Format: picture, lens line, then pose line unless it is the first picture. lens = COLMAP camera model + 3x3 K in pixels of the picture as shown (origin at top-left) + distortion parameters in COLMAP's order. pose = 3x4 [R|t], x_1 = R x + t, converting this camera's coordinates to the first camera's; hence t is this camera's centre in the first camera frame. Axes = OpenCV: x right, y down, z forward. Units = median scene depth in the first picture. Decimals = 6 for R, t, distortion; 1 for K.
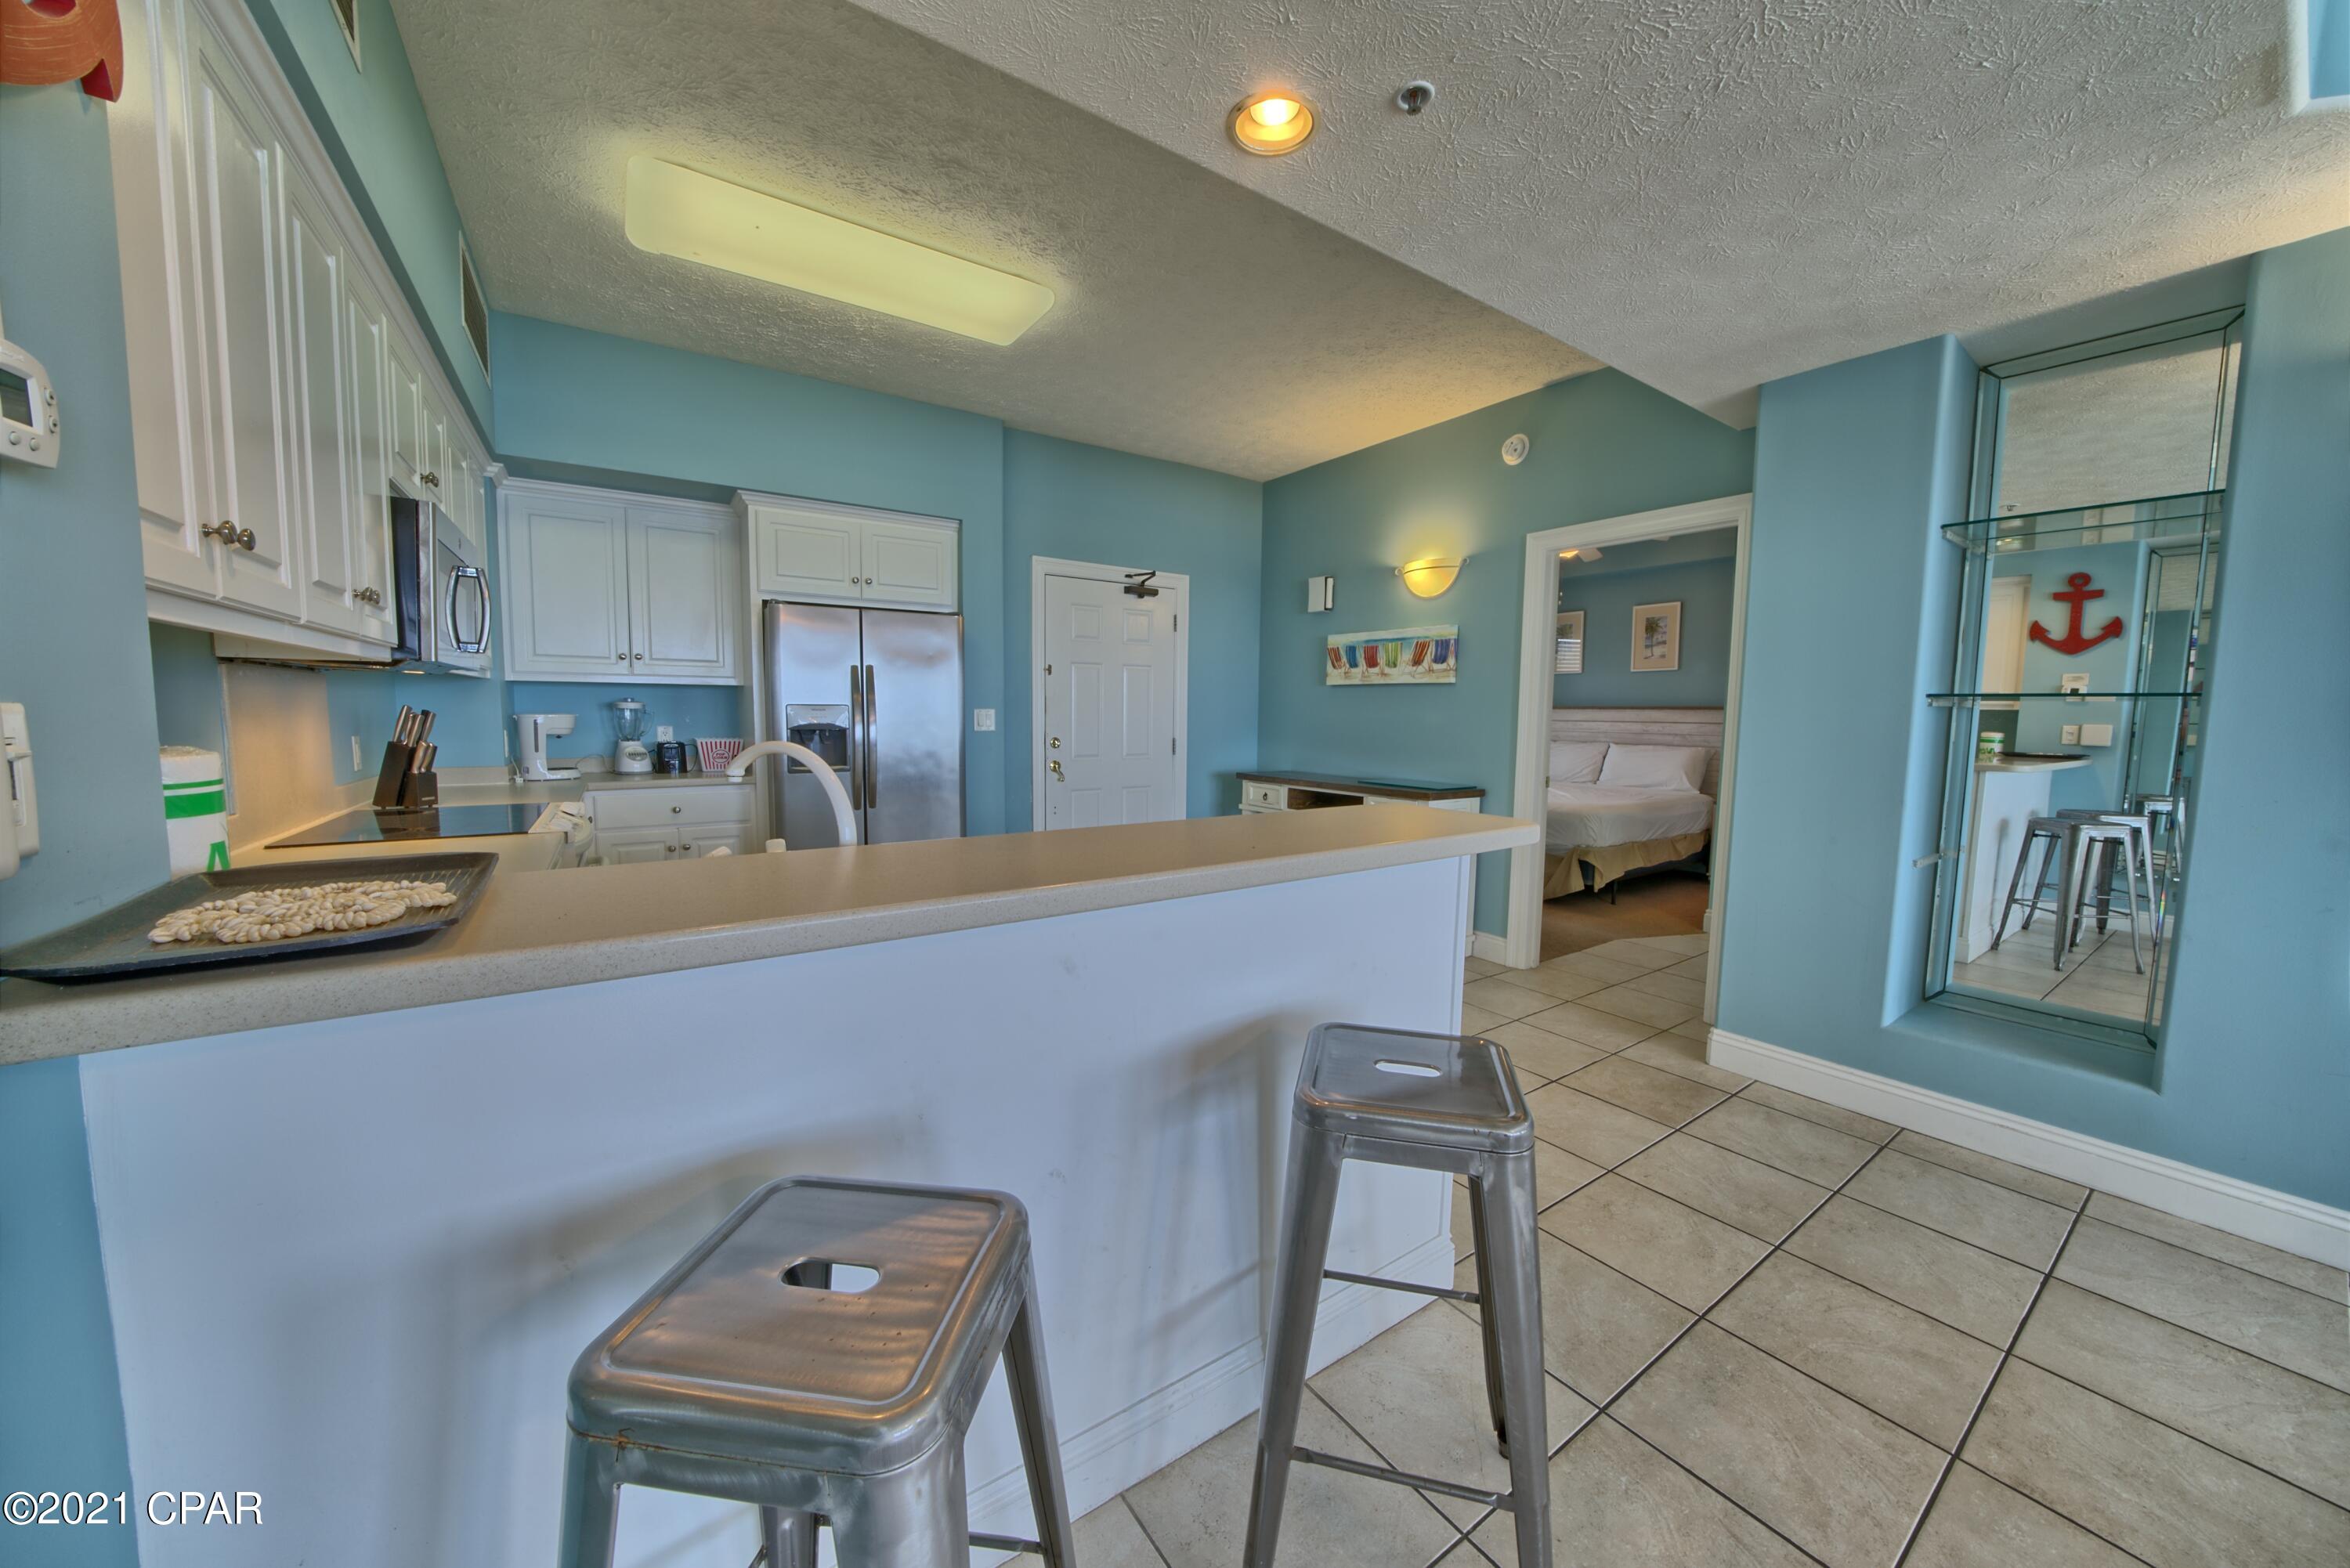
lens RADIAL K [[814.6, 0, 1174.3], [0, 814.6, 780.5], [0, 0, 1]] dist [-0.027009, 0.003503]
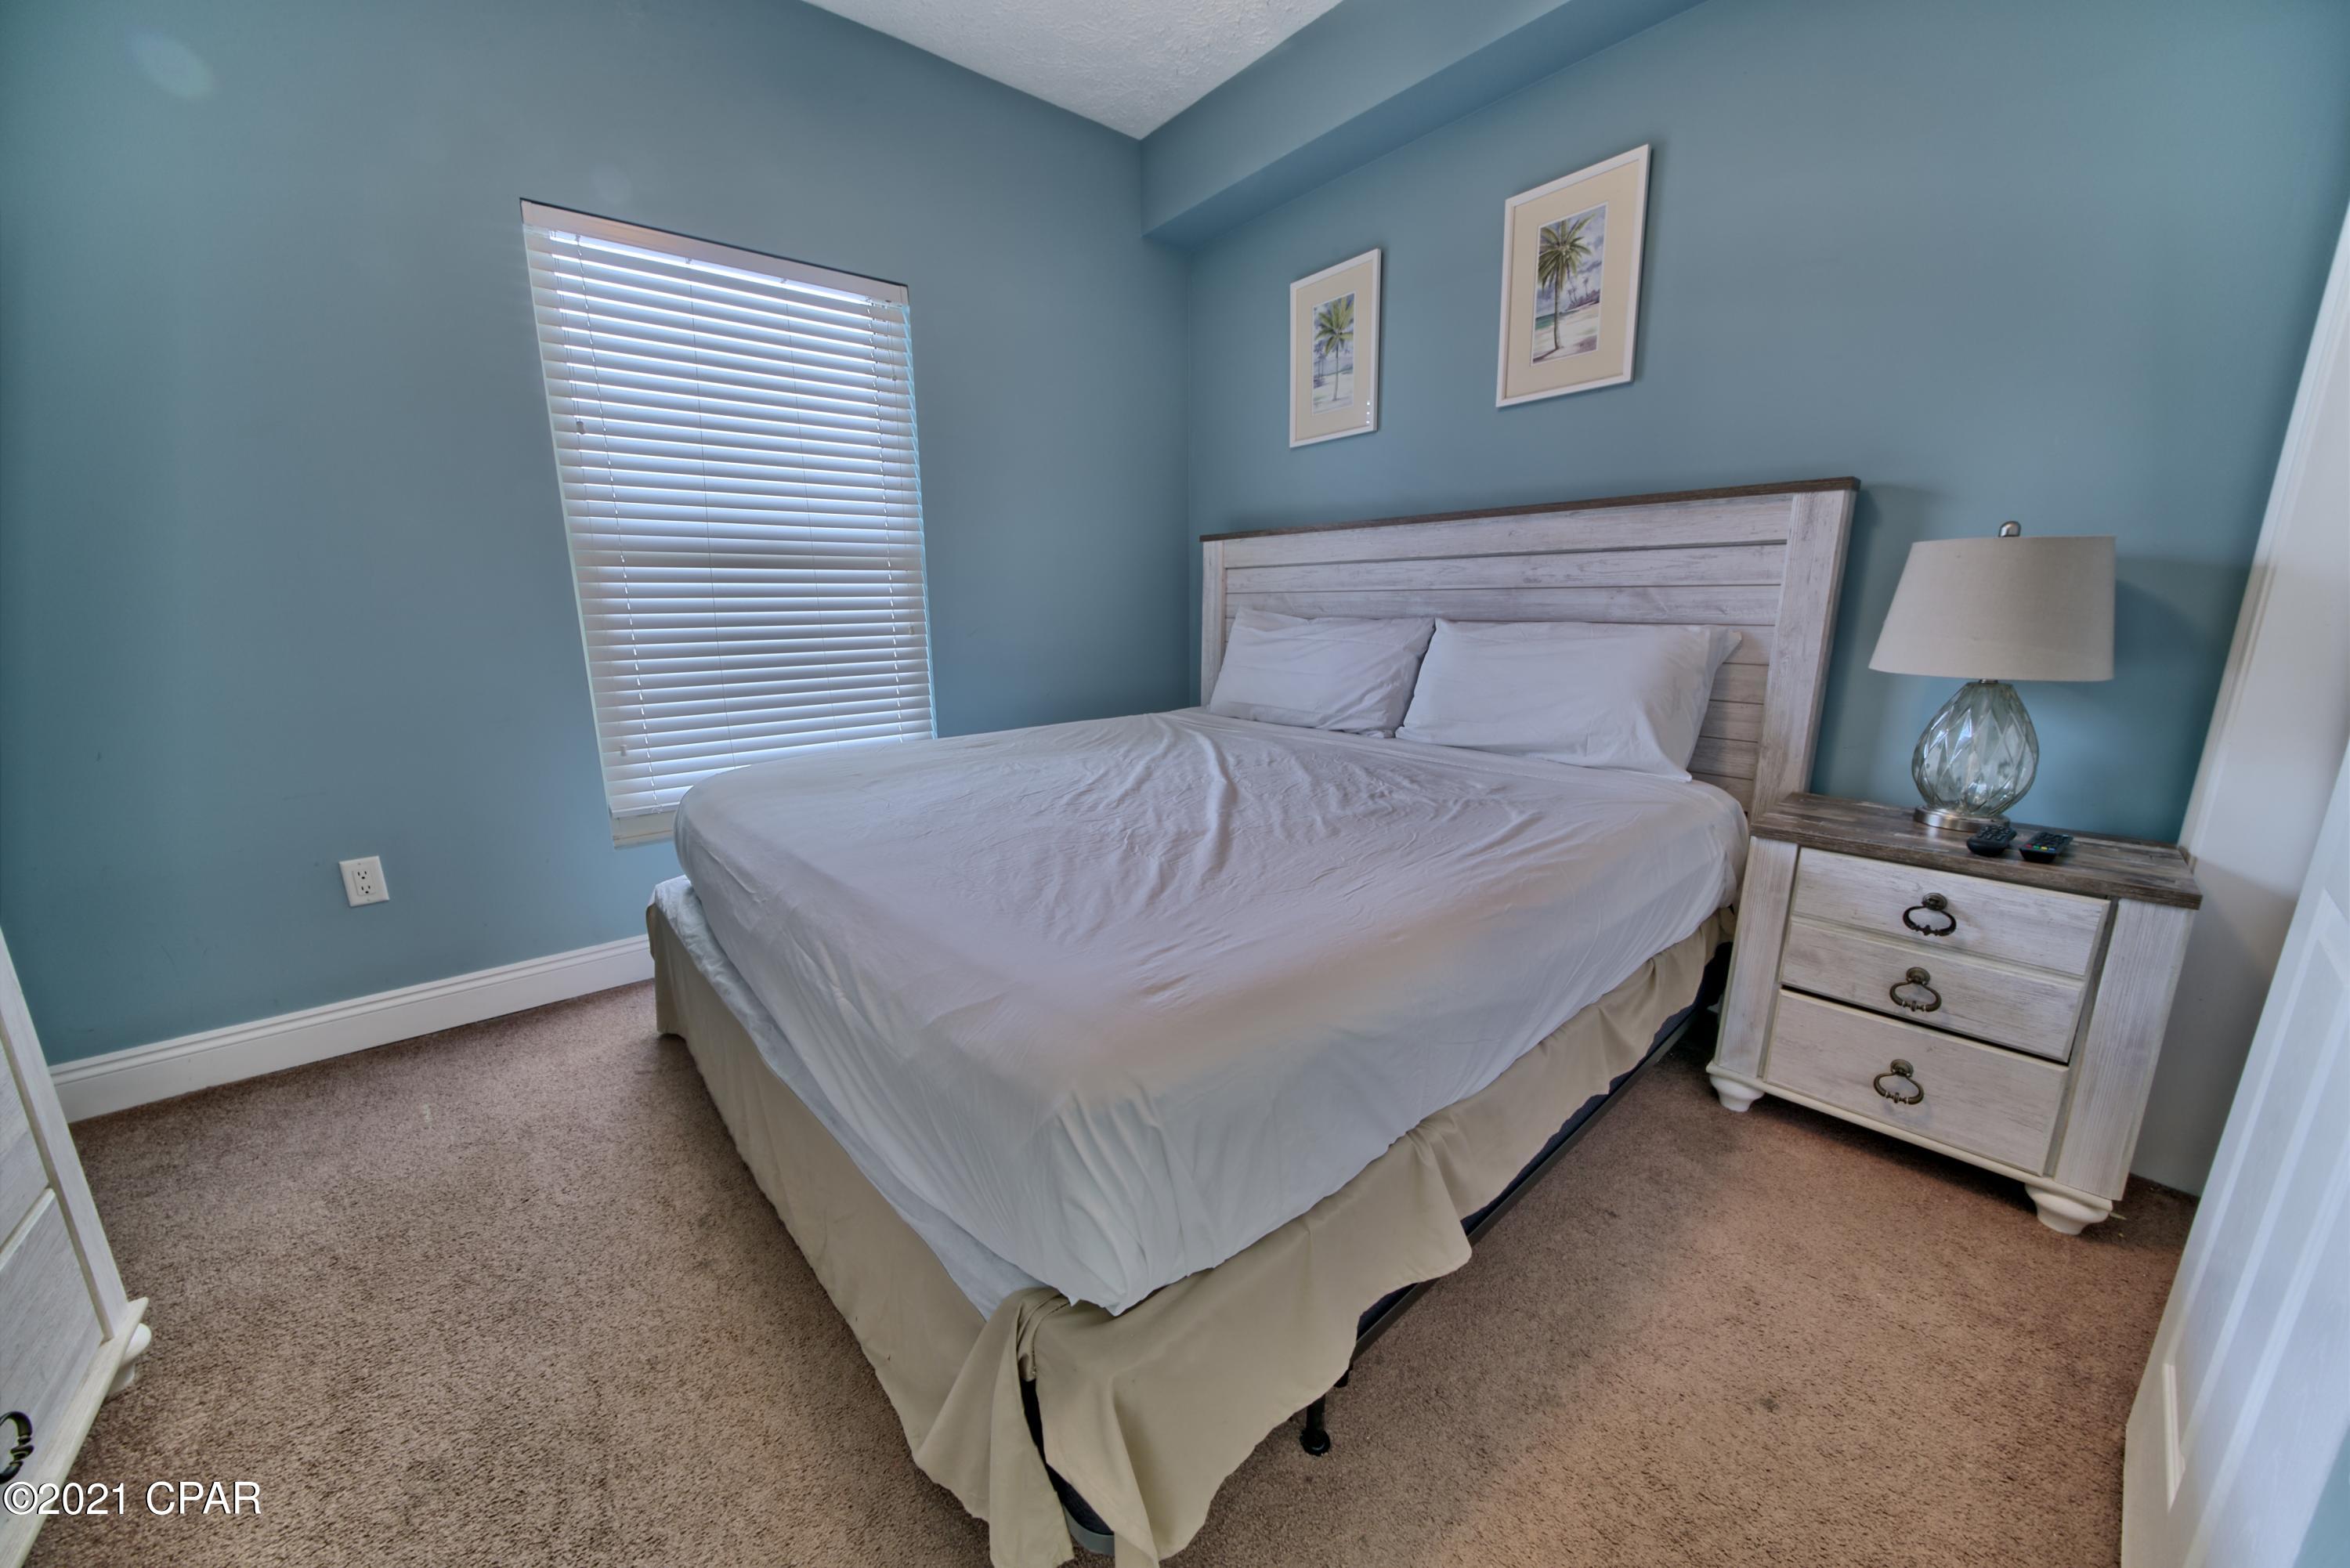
lens RADIAL K [[814.6, 0, 1173.4], [0, 814.6, 782.7], [0, 0, 1]] dist [-0.027009, 0.003503]
pose [[0.995196, -0.041585, 0.088636, 0.621658], [0.029296, 0.990317, 0.135700, -0.042698], [-0.093420, -0.132451, 0.986777, 1.036006]]
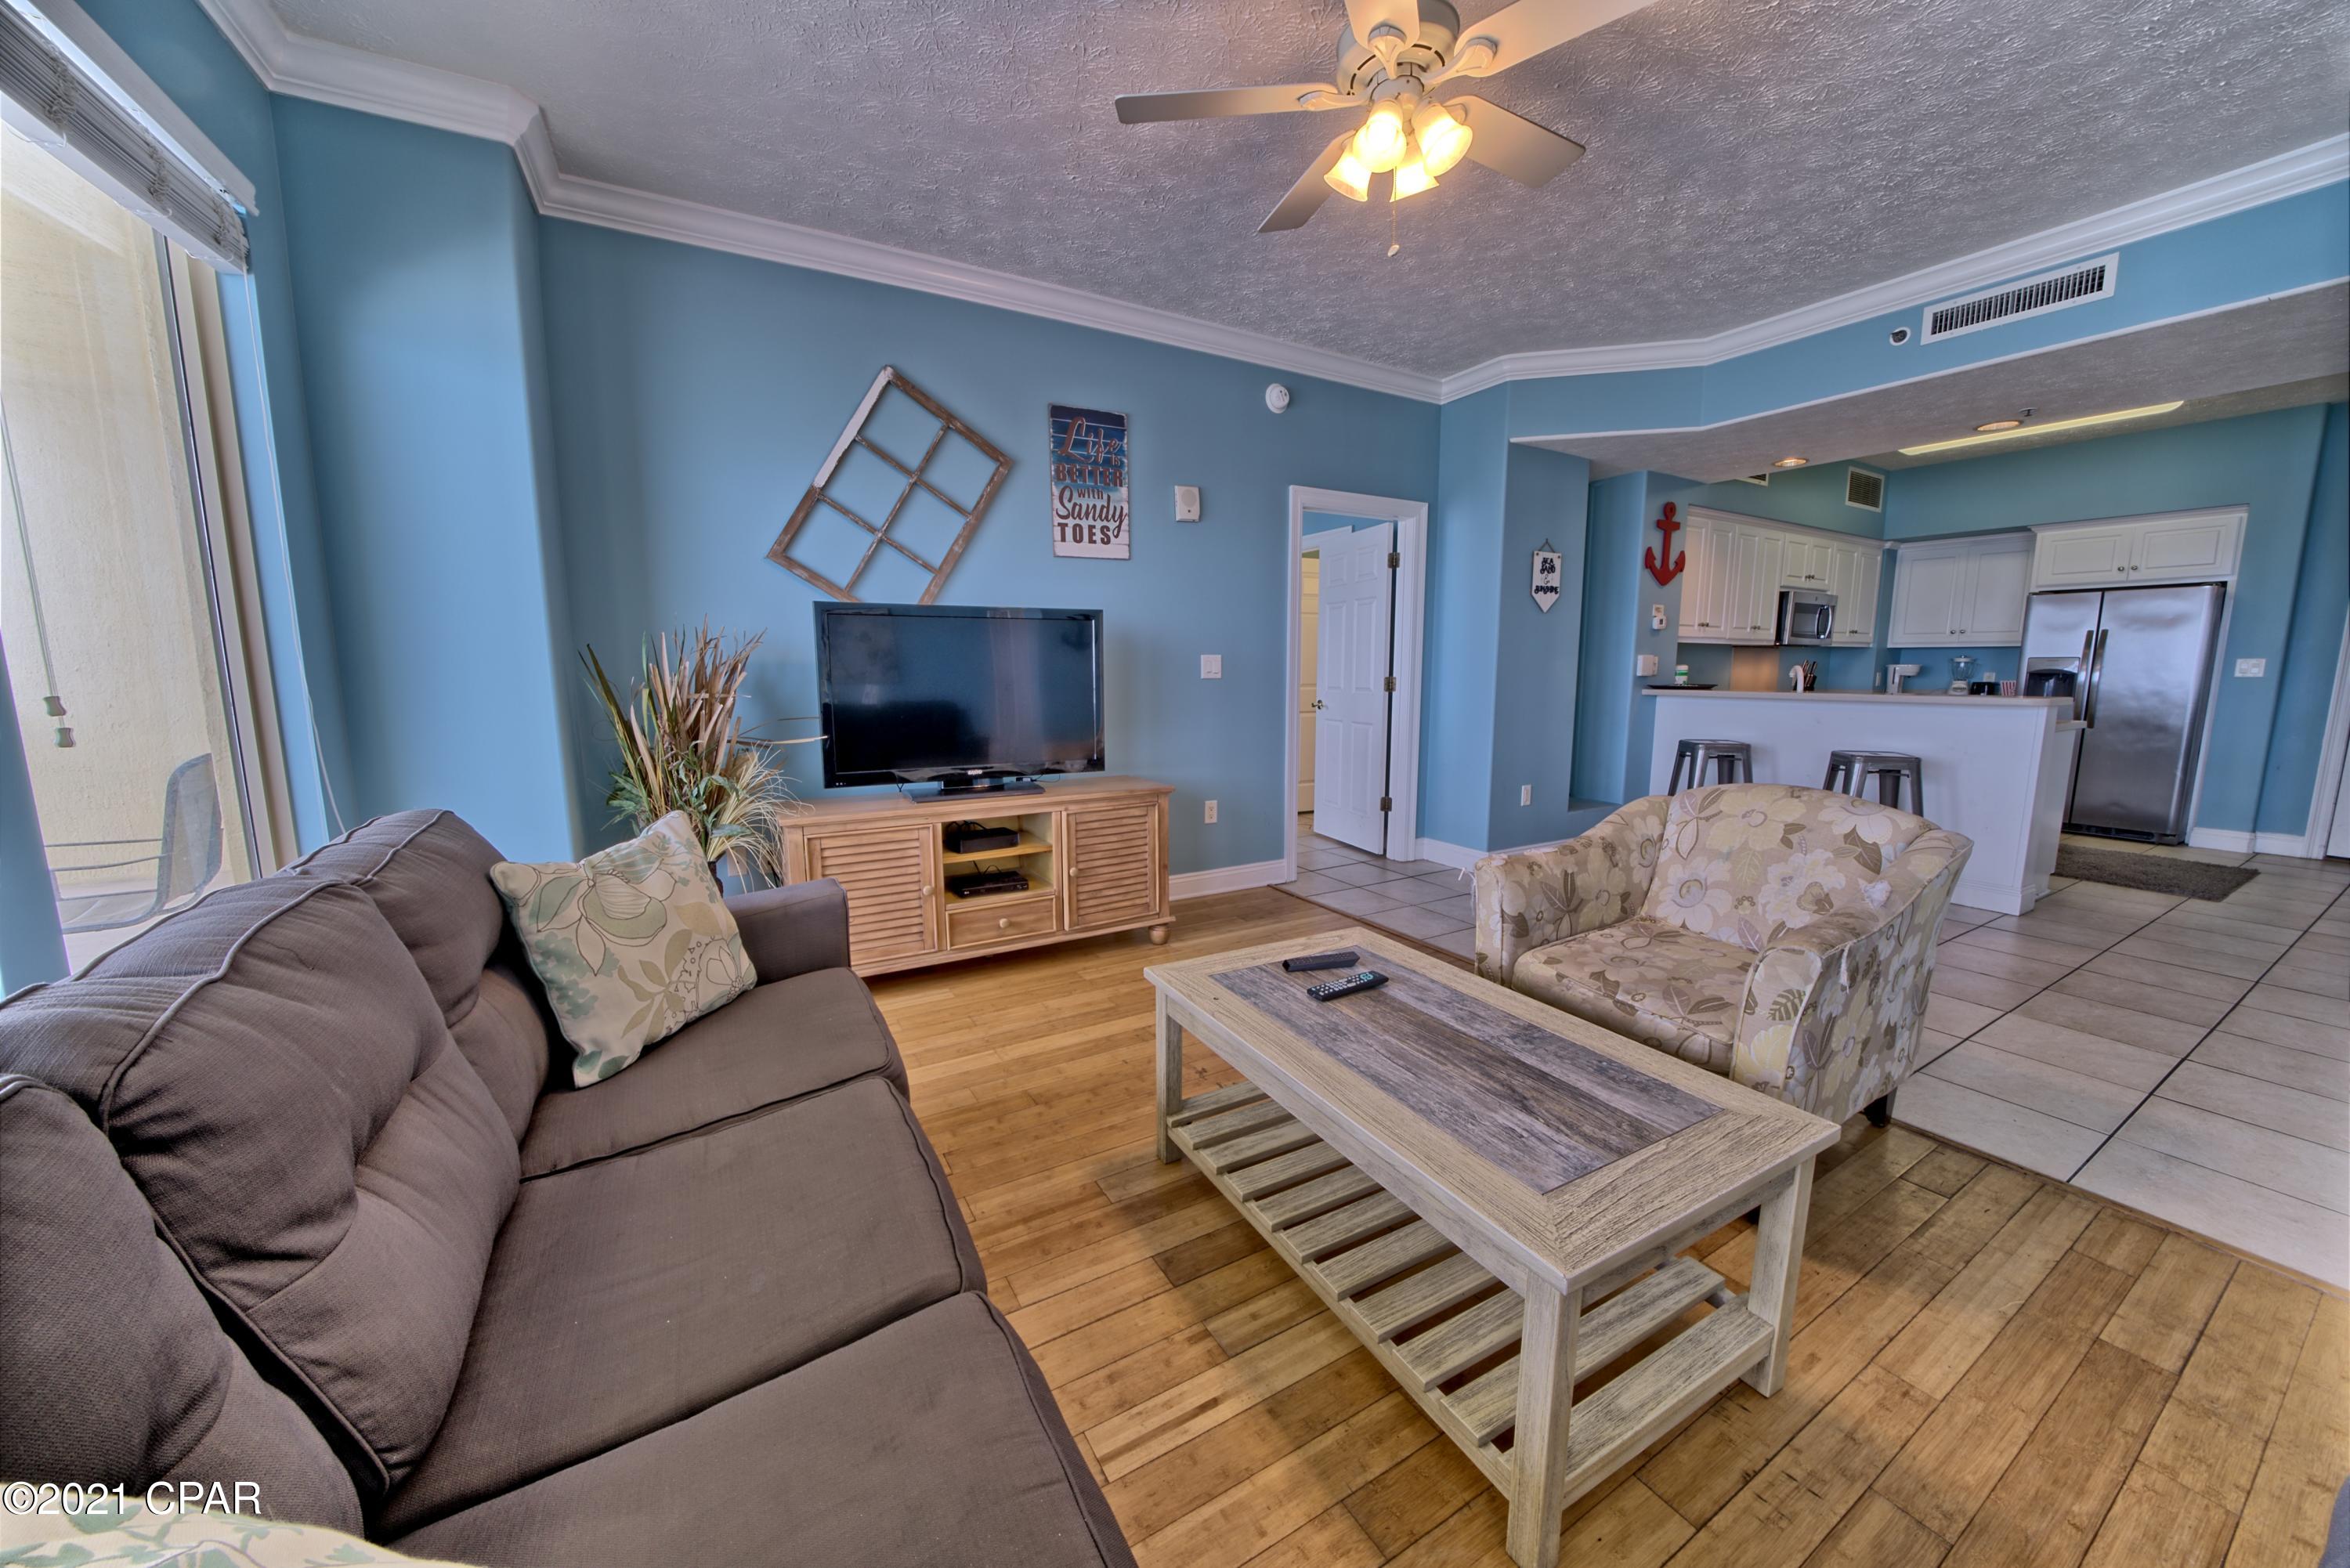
lens RADIAL K [[814.6, 0, 1167.9], [0, 814.6, 780.9], [0, 0, 1]] dist [-0.027009, 0.003503]
pose [[-0.085496, 0.128487, -0.988019, 1.061597], [-0.082578, 0.987324, 0.135543, 0.064926], [0.992910, 0.093177, -0.073802, -0.477479]]
